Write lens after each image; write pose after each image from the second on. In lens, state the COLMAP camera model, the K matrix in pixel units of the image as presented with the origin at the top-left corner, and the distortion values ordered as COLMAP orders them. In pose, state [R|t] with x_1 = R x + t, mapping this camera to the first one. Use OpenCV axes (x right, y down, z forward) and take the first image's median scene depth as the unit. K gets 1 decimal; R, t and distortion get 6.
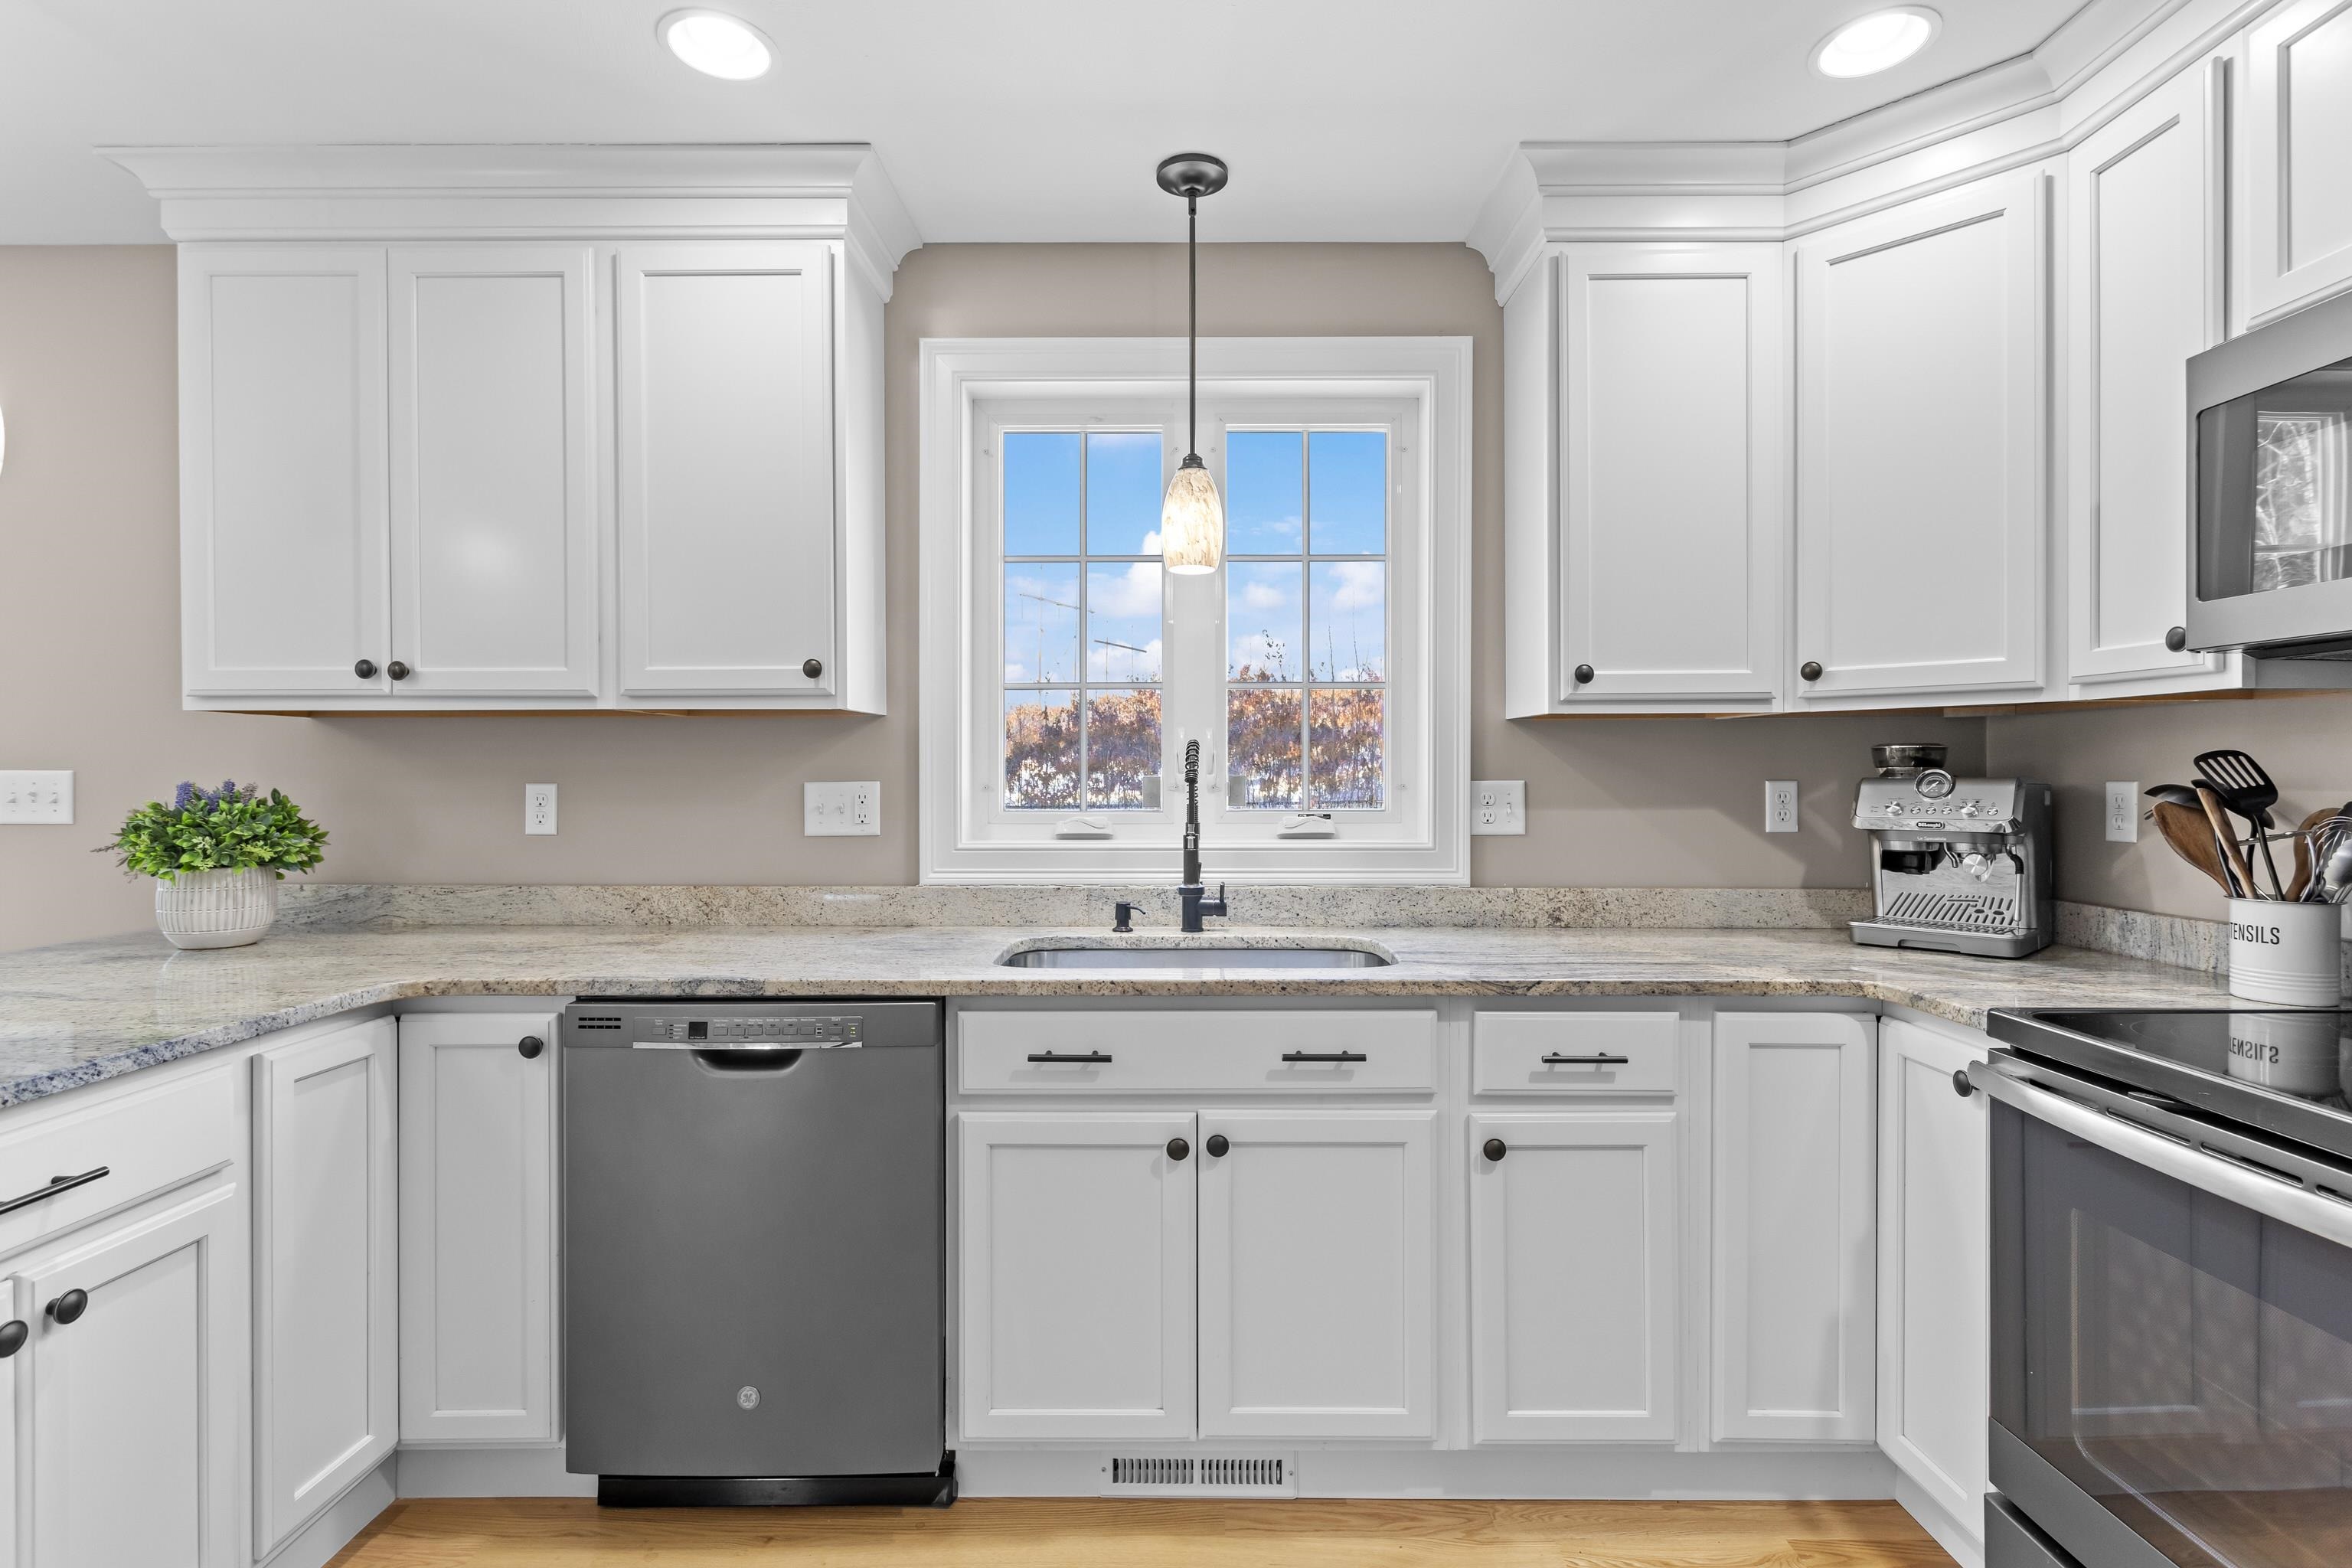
lens RADIAL K [[1115.2, 0, 1183.2], [0, 1115.2, 775.6], [0, 0, 1]] dist [-0.006212, 0.005356]
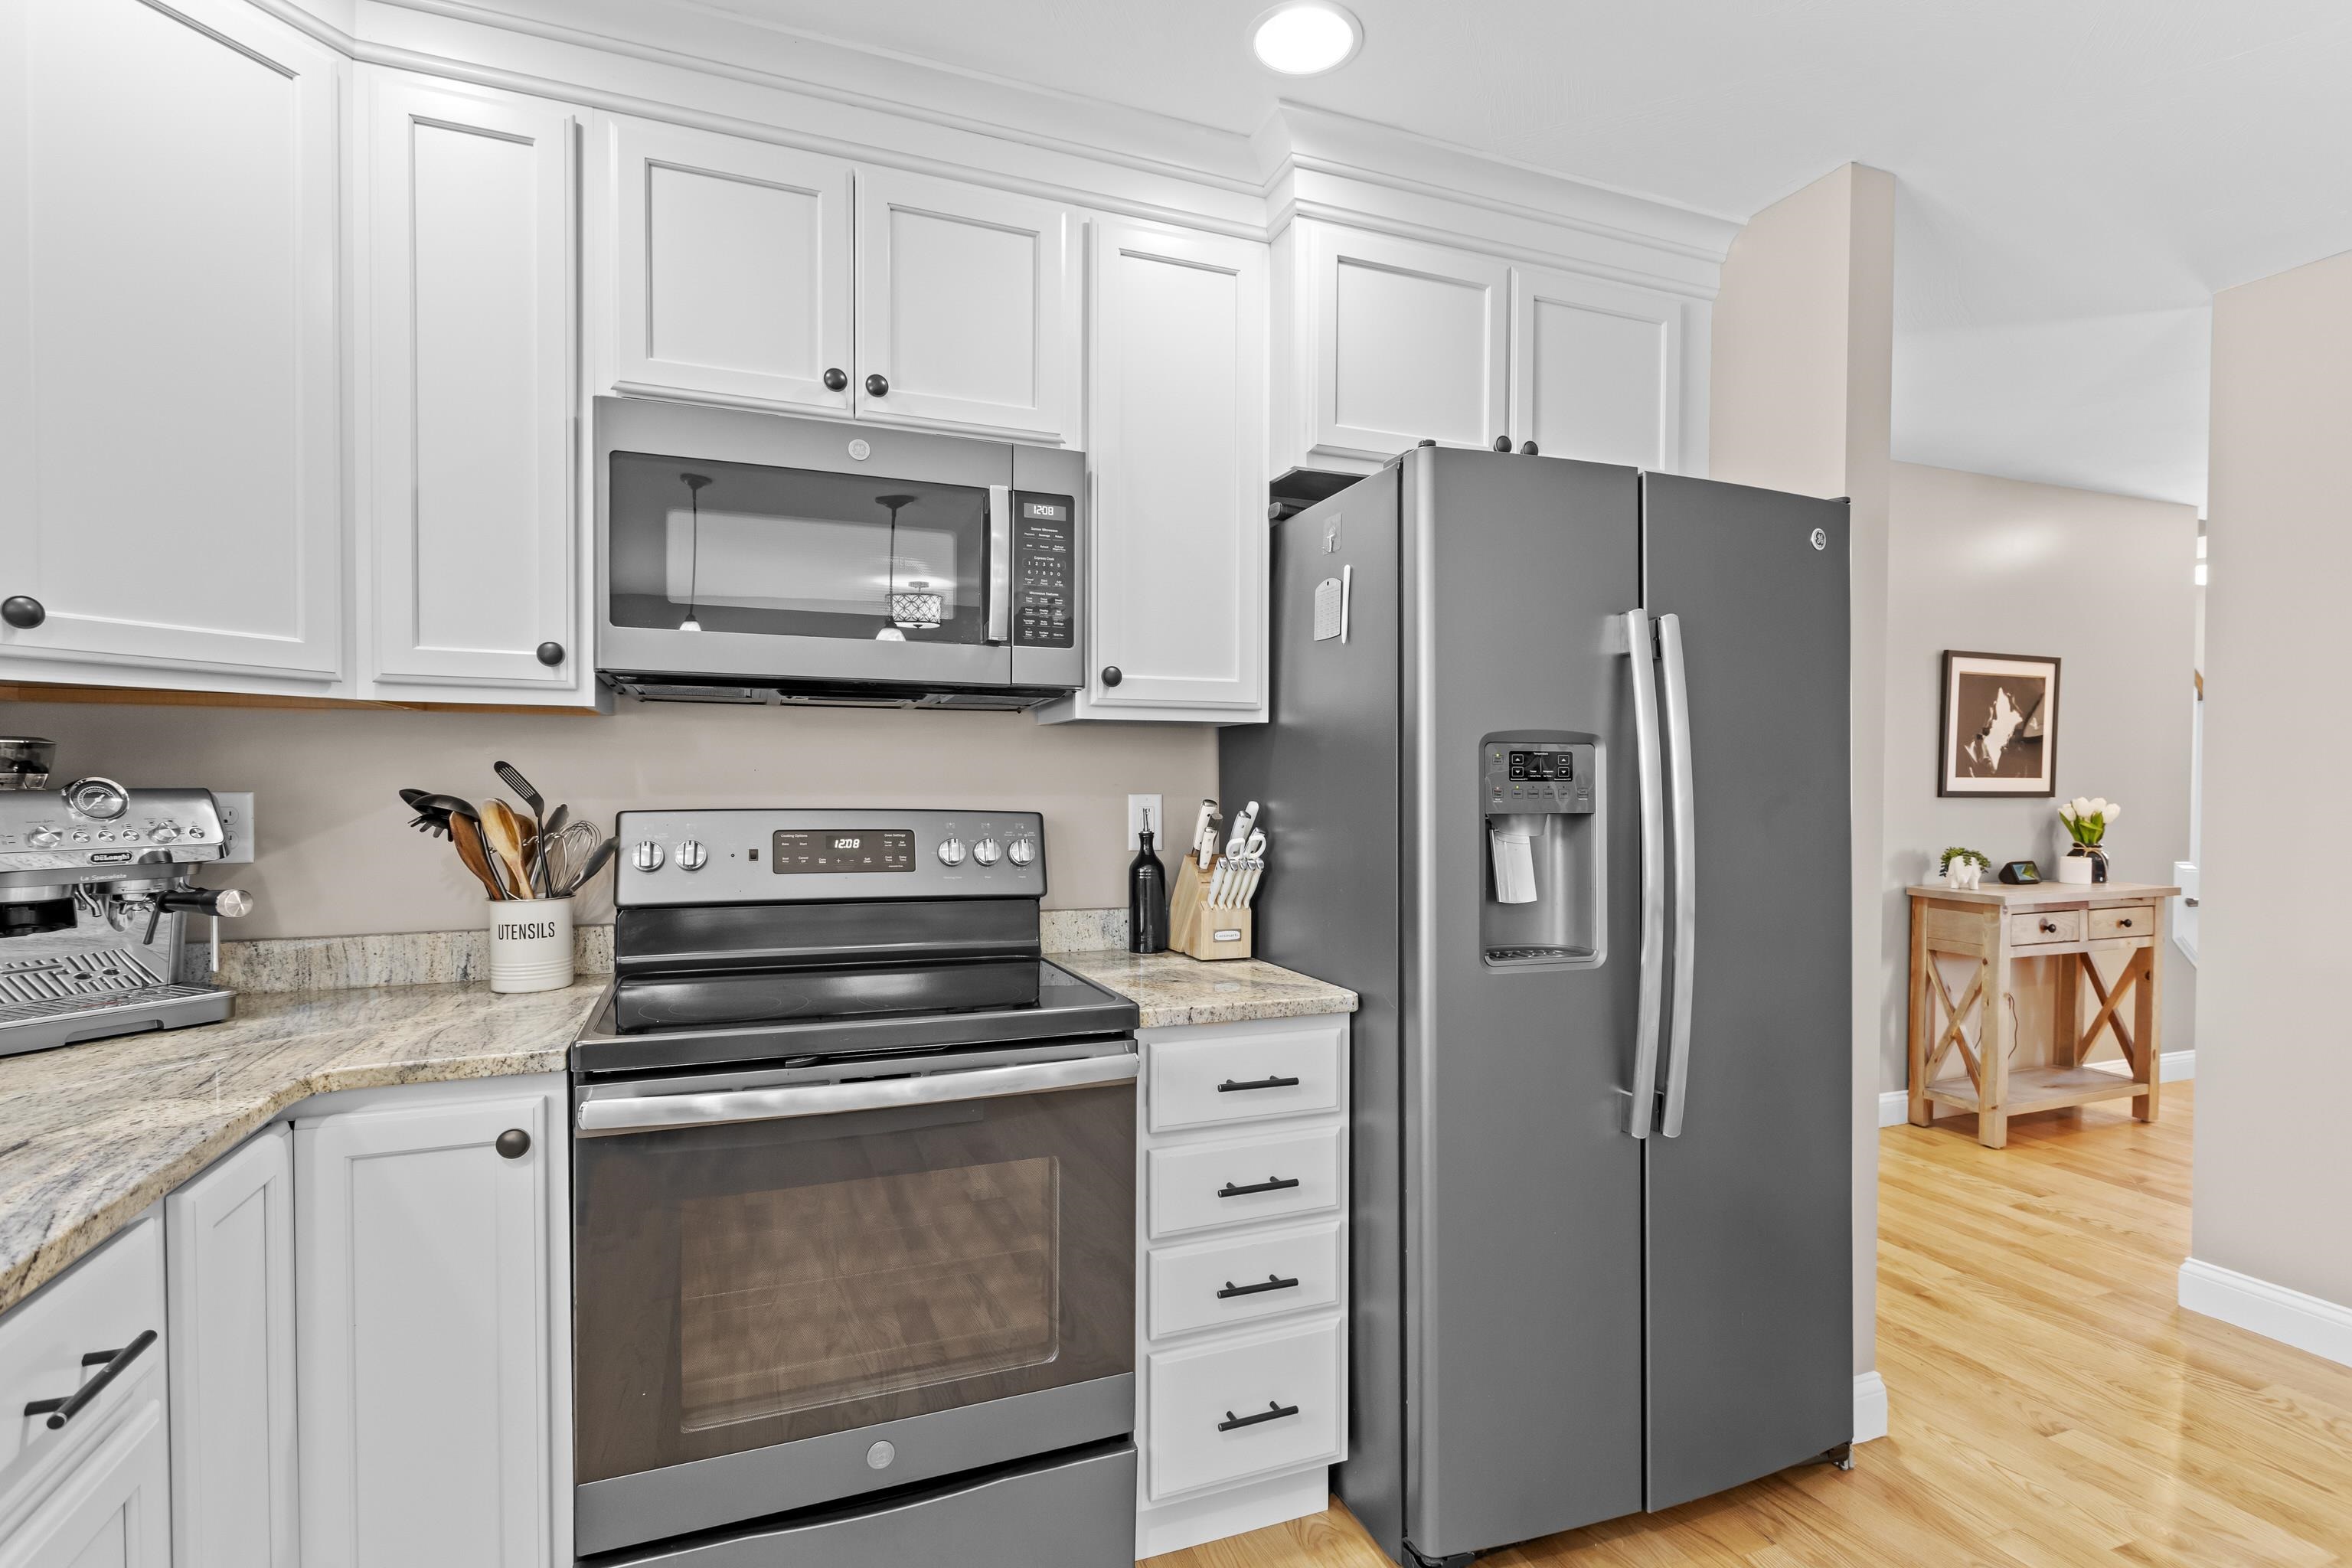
lens RADIAL K [[1115.2, 0, 1183.0], [0, 1115.2, 799.3], [0, 0, 1]] dist [-0.006212, 0.005356]
pose [[-0.372192, -0.014921, 0.928036, -0.221479], [-0.000858, 0.999876, 0.015732, -0.003380], [-0.928155, 0.005059, -0.372159, 0.642182]]
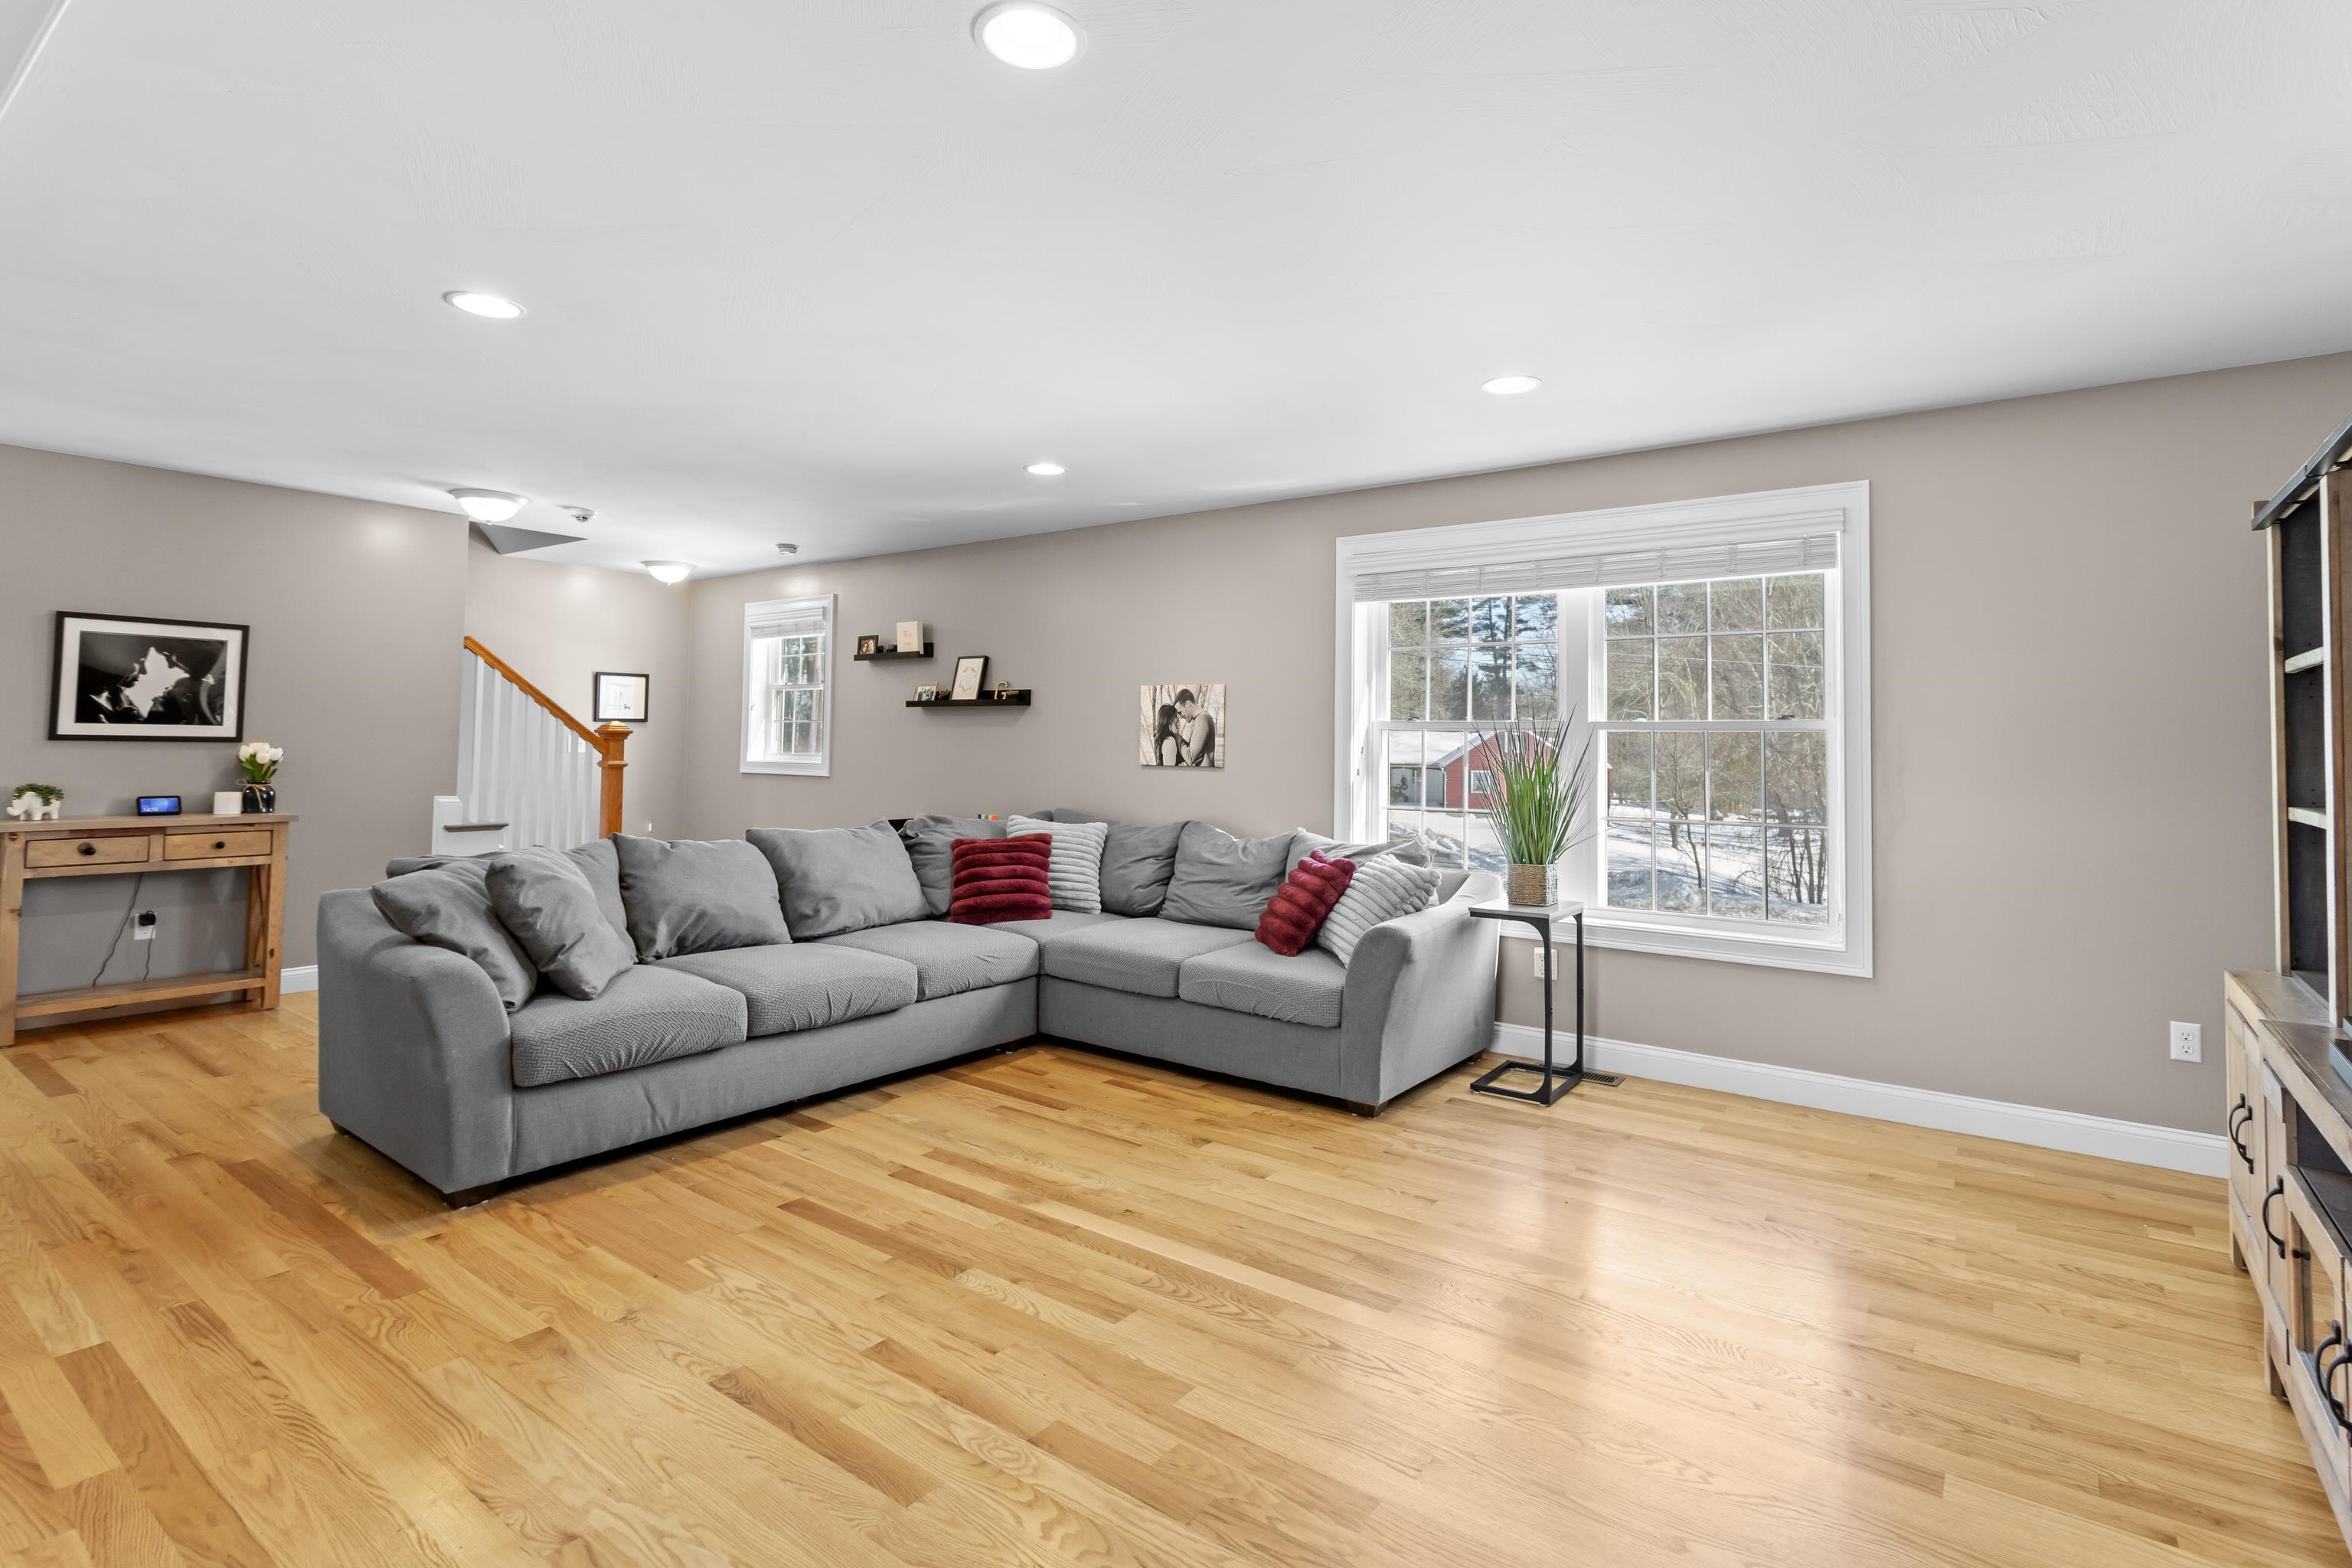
lens RADIAL K [[1115.2, 0, 1182.3], [0, 1115.2, 717.3], [0, 0, 1]] dist [-0.006212, 0.005356]
pose [[-0.806064, 0.006408, 0.591794, -2.058865], [-0.011076, 0.999603, -0.025910, 0.010198], [-0.591725, -0.027440, -0.805673, -0.894737]]
